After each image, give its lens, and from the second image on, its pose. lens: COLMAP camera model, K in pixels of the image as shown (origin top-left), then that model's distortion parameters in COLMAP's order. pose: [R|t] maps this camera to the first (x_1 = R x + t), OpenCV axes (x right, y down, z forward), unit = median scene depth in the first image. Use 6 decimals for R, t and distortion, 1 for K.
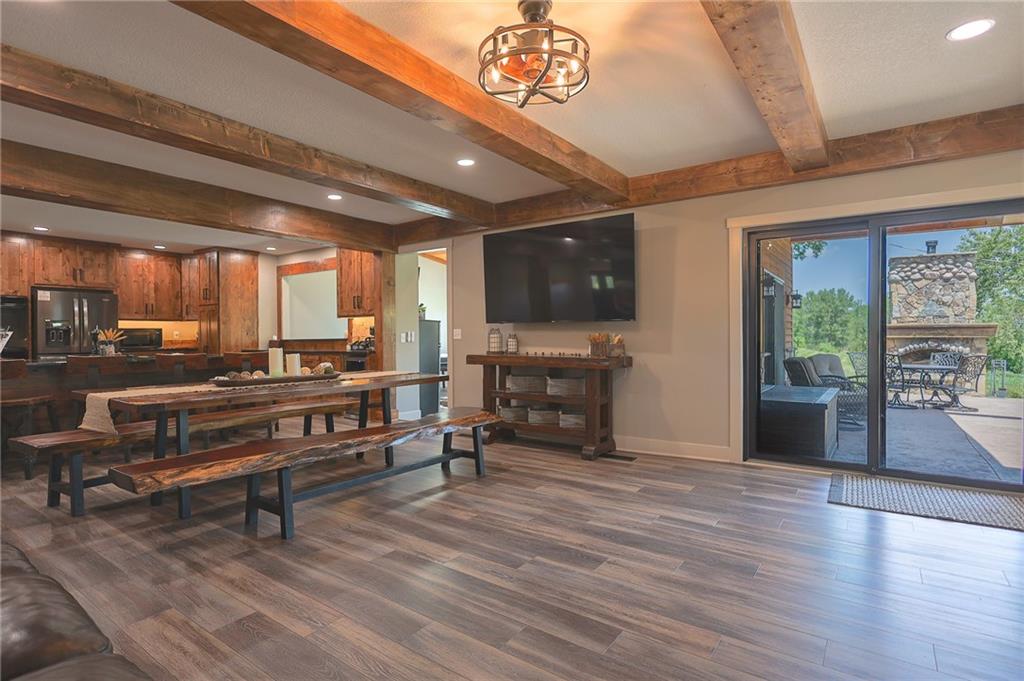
lens RADIAL K [[508.8, 0, 511.0], [0, 508.8, 347.4], [0, 0, 1]] dist [-0.002463, 0.001820]
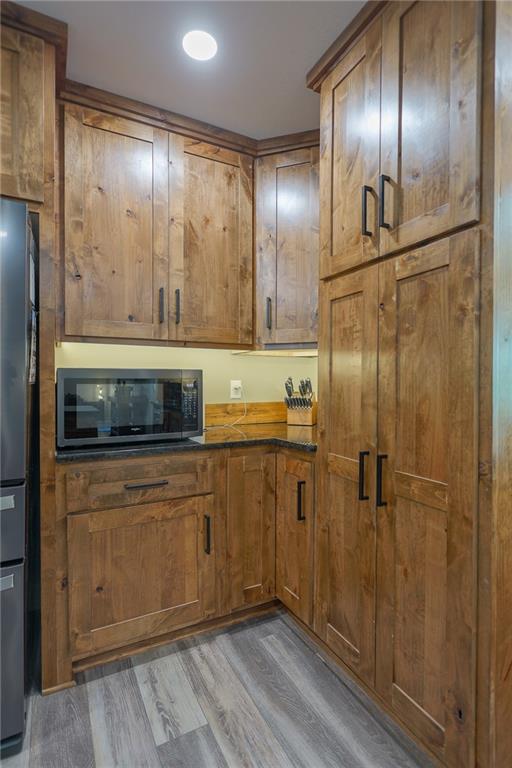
lens RADIAL K [[381.6, 0, 251.0], [0, 381.6, 381.6], [0, 0, 1]] dist [-0.002463, 0.001820]
pose [[0.887521, 0.011767, -0.460618, -0.635620], [-0.019801, 0.999724, -0.012612, -0.031741], [0.460342, 0.020314, 0.887509, 0.927980]]
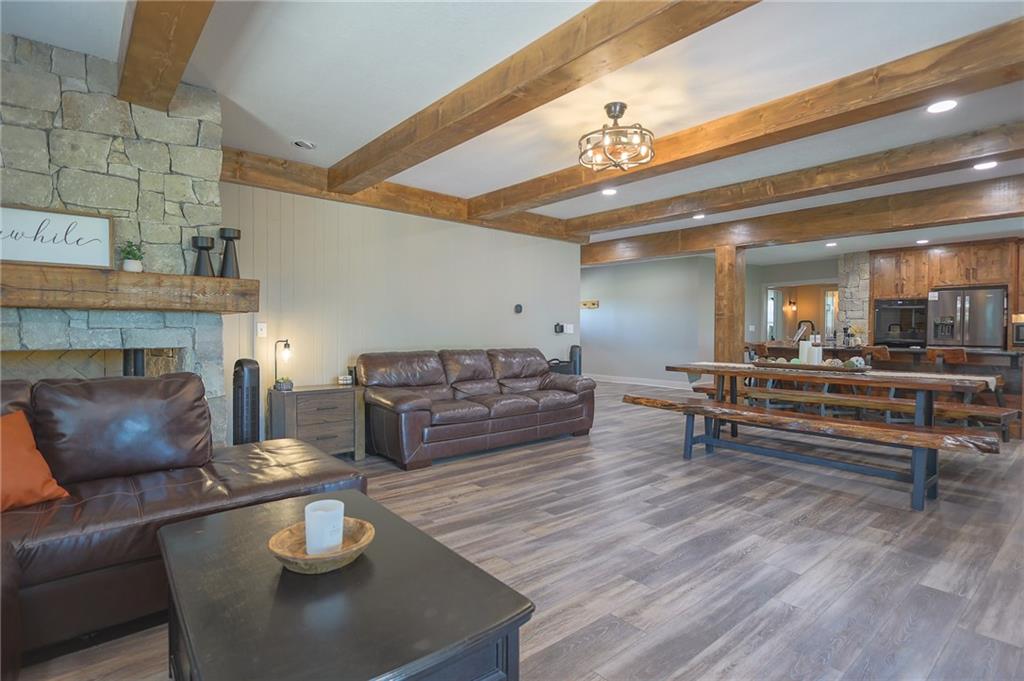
lens RADIAL K [[508.8, 0, 516.5], [0, 508.8, 342.7], [0, 0, 1]] dist [-0.002463, 0.001820]
pose [[-0.232706, 0.028620, -0.972126, 0.444437], [-0.023103, 0.999122, 0.034945, -0.010390], [0.972273, 0.030591, -0.231841, 0.305546]]
